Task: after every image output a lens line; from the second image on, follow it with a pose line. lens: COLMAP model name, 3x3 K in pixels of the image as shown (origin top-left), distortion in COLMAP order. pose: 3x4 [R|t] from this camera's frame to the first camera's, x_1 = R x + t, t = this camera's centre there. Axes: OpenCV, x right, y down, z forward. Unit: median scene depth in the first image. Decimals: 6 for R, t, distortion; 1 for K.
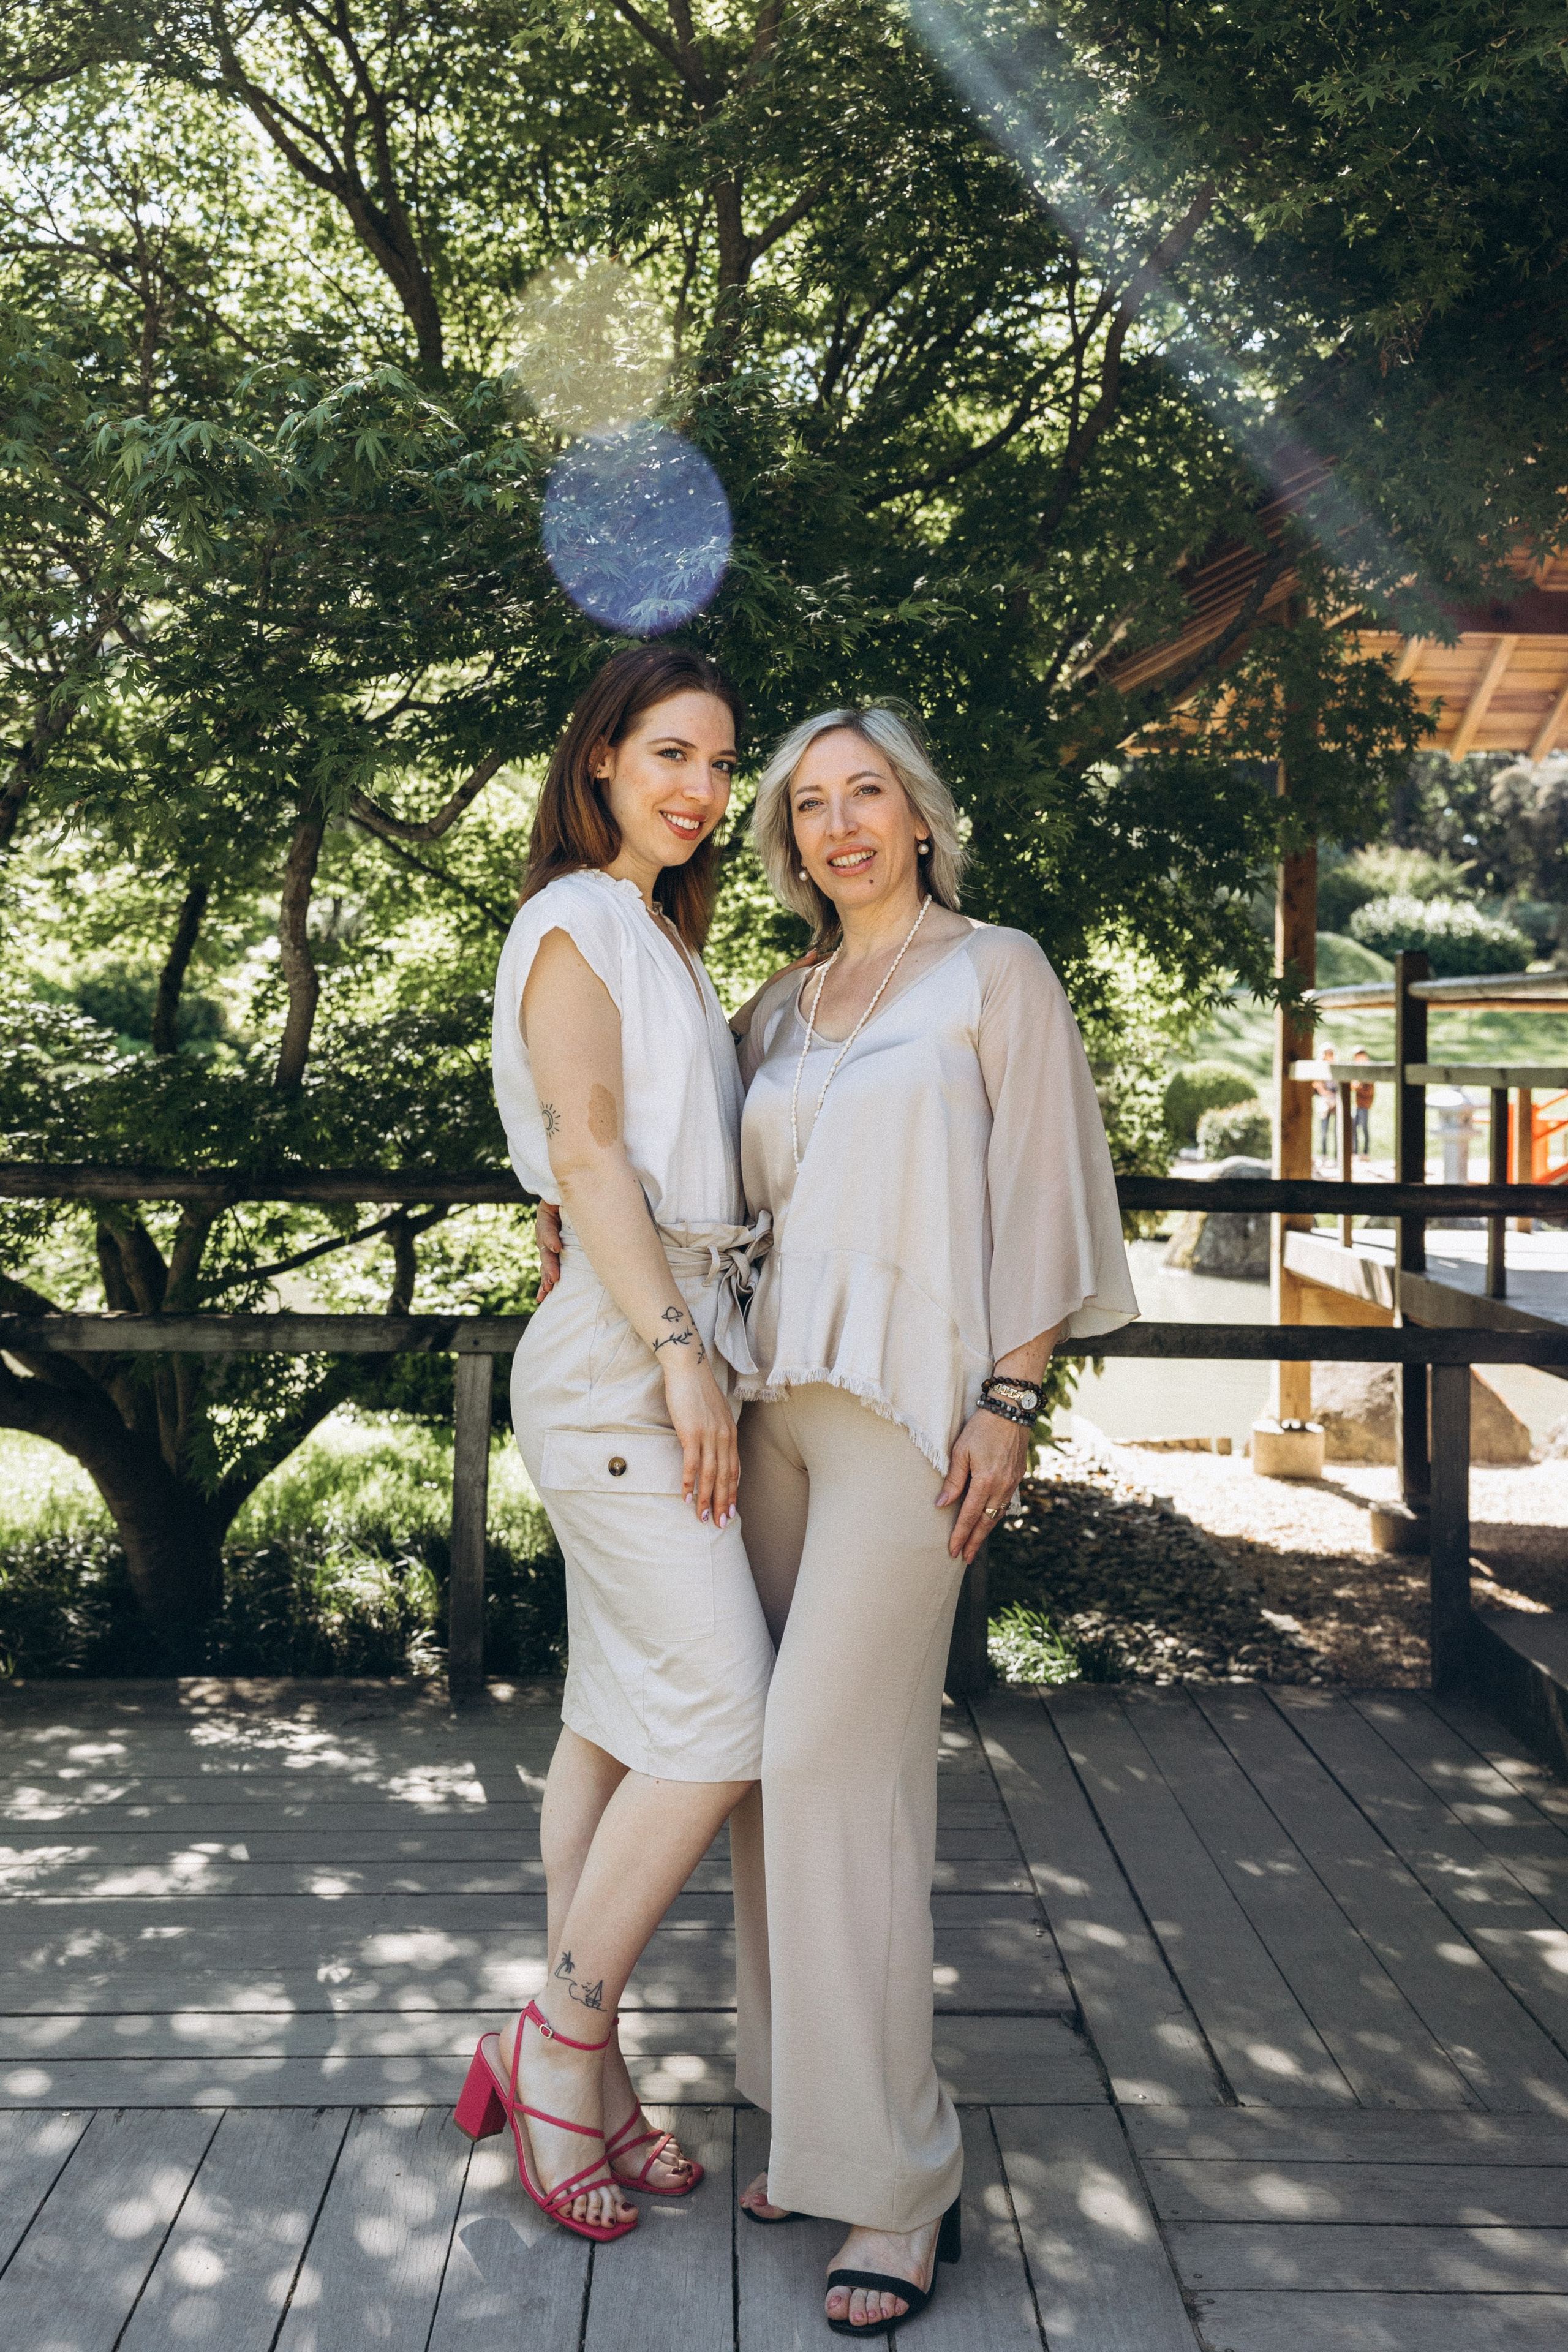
lens RADIAL K [[2499.3, 0, 784.0], [0, 2499.3, 1175.9], [0, 0, 1]] dist [0.075340, 0.000000]
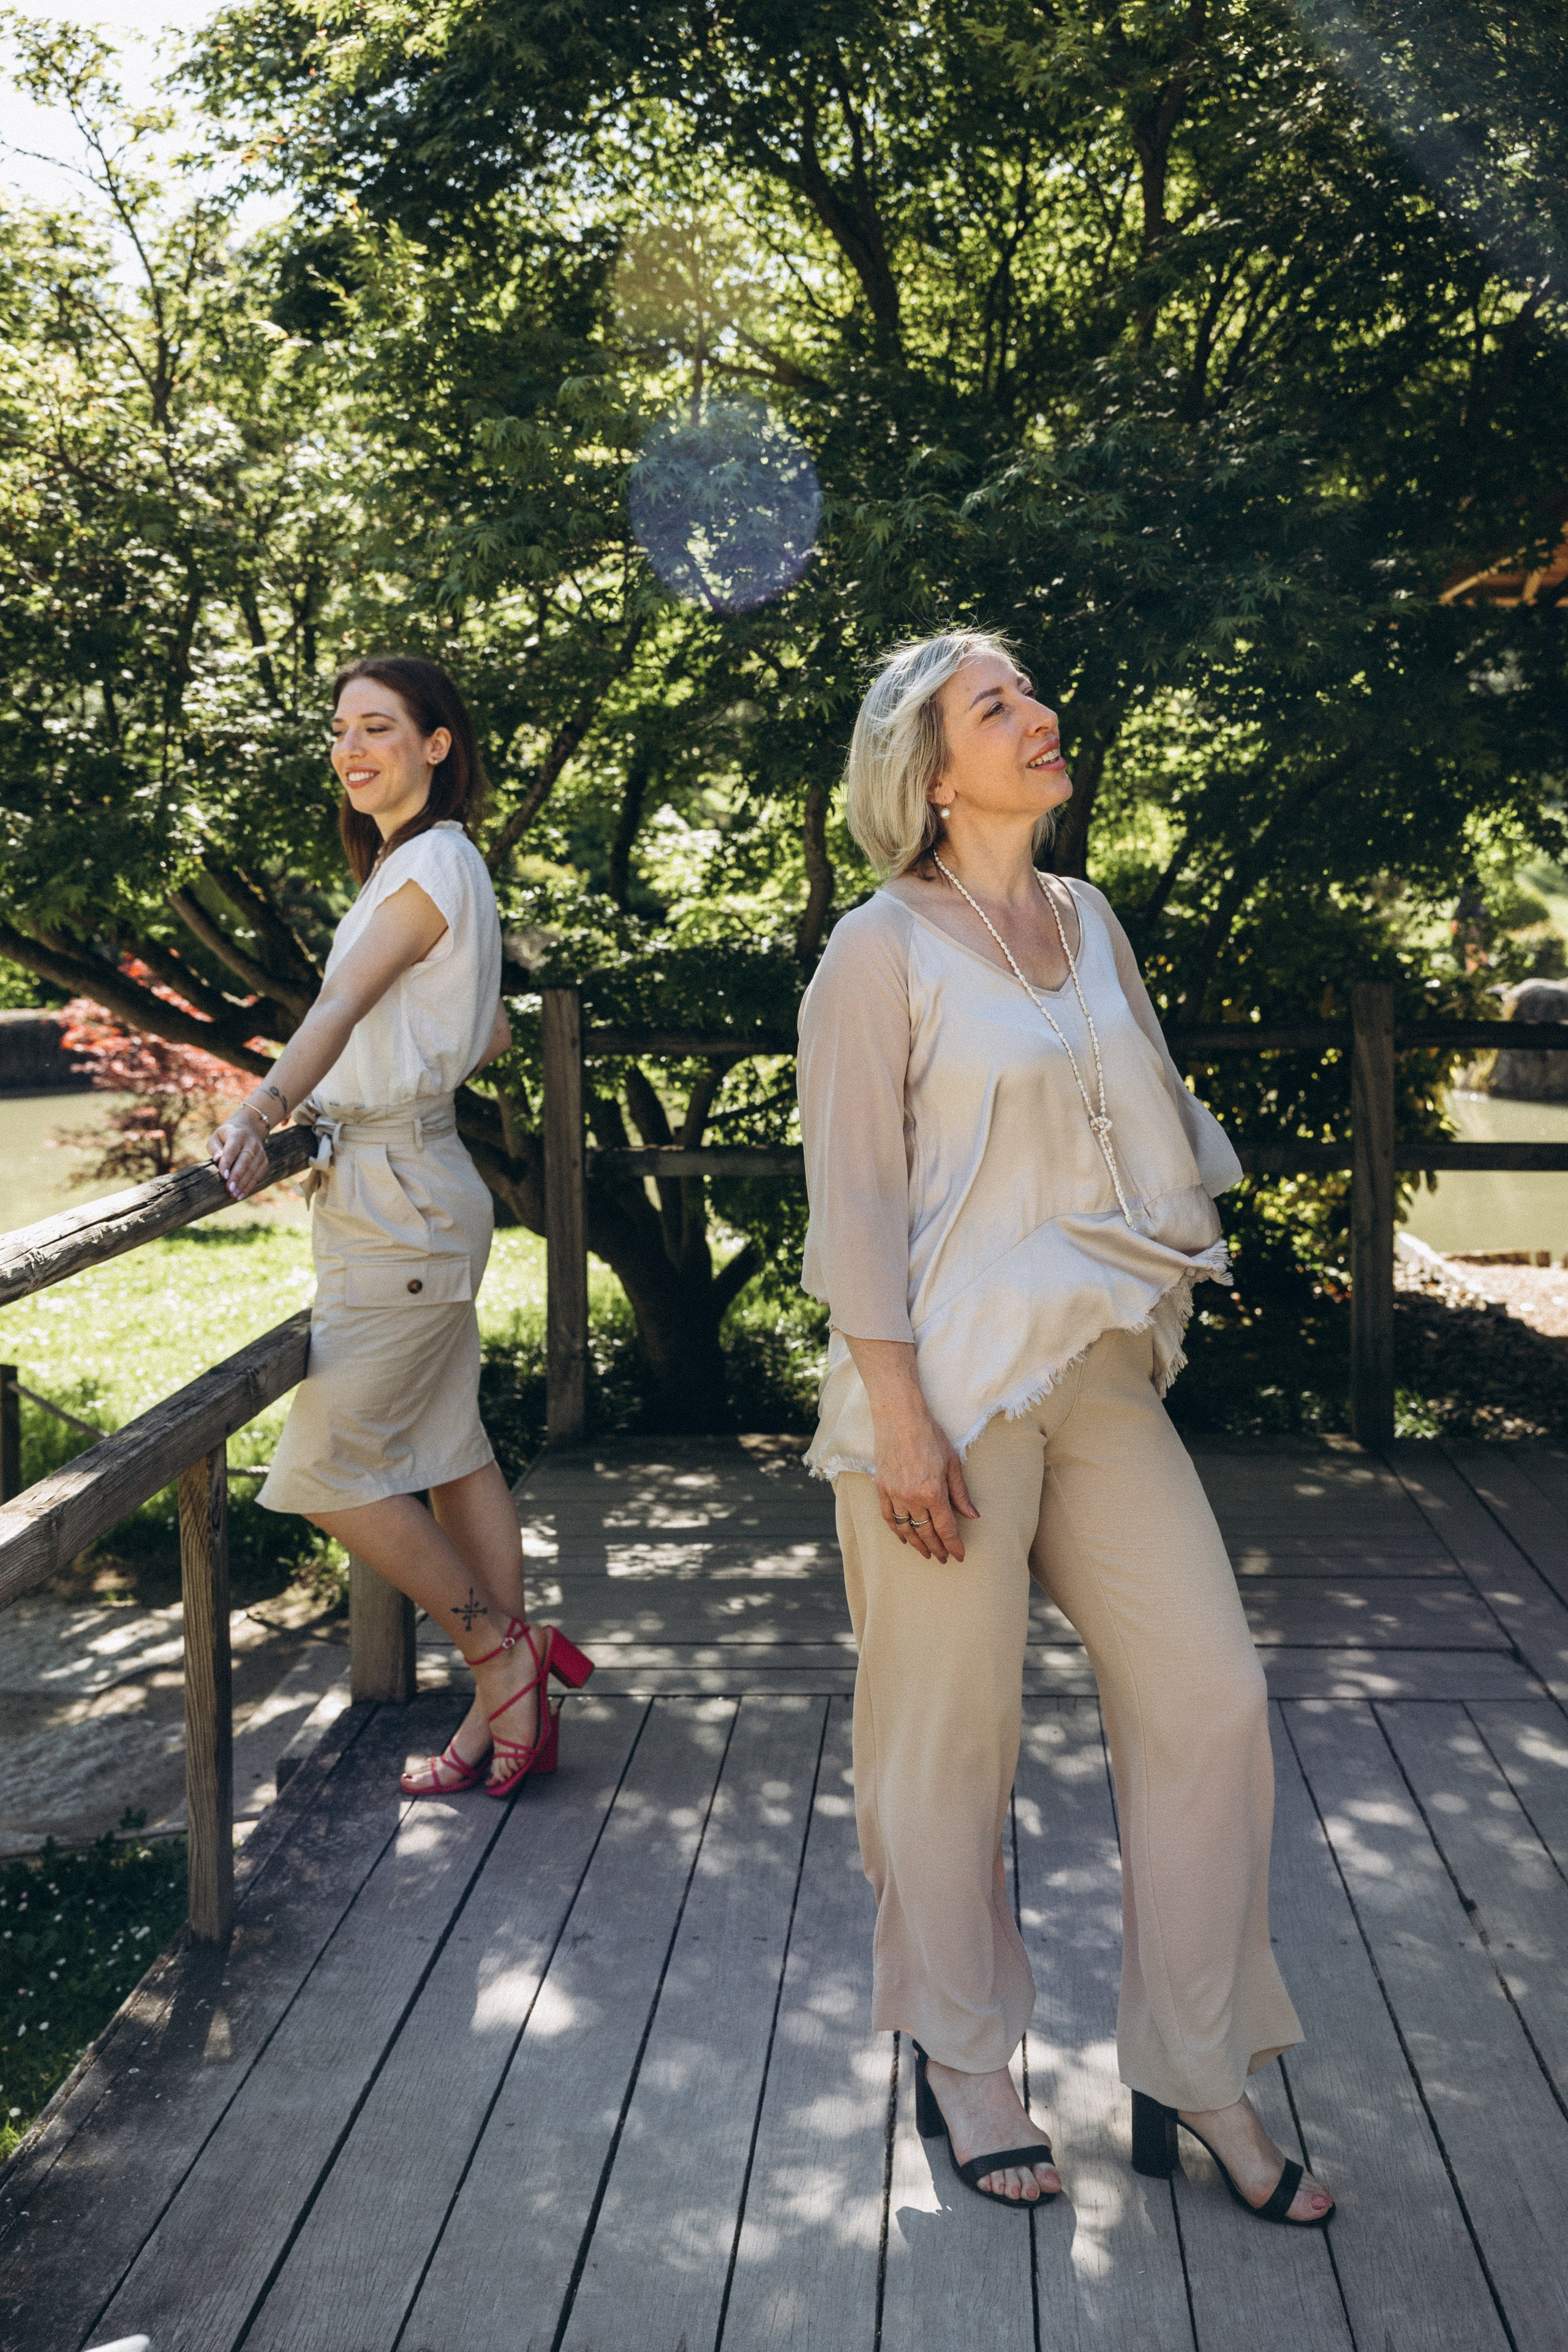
lens RADIAL K [[2606.5, 0, 783.2], [0, 2606.5, 1175.8], [0, 0, 1]] dist [0.030082, 0.000000]
pose [[0.995763, -0.015781, -0.090591, -0.052205], [0.021634, 0.997716, 0.063986, -0.005578], [0.089375, -0.065675, 0.993830, -0.146376]]
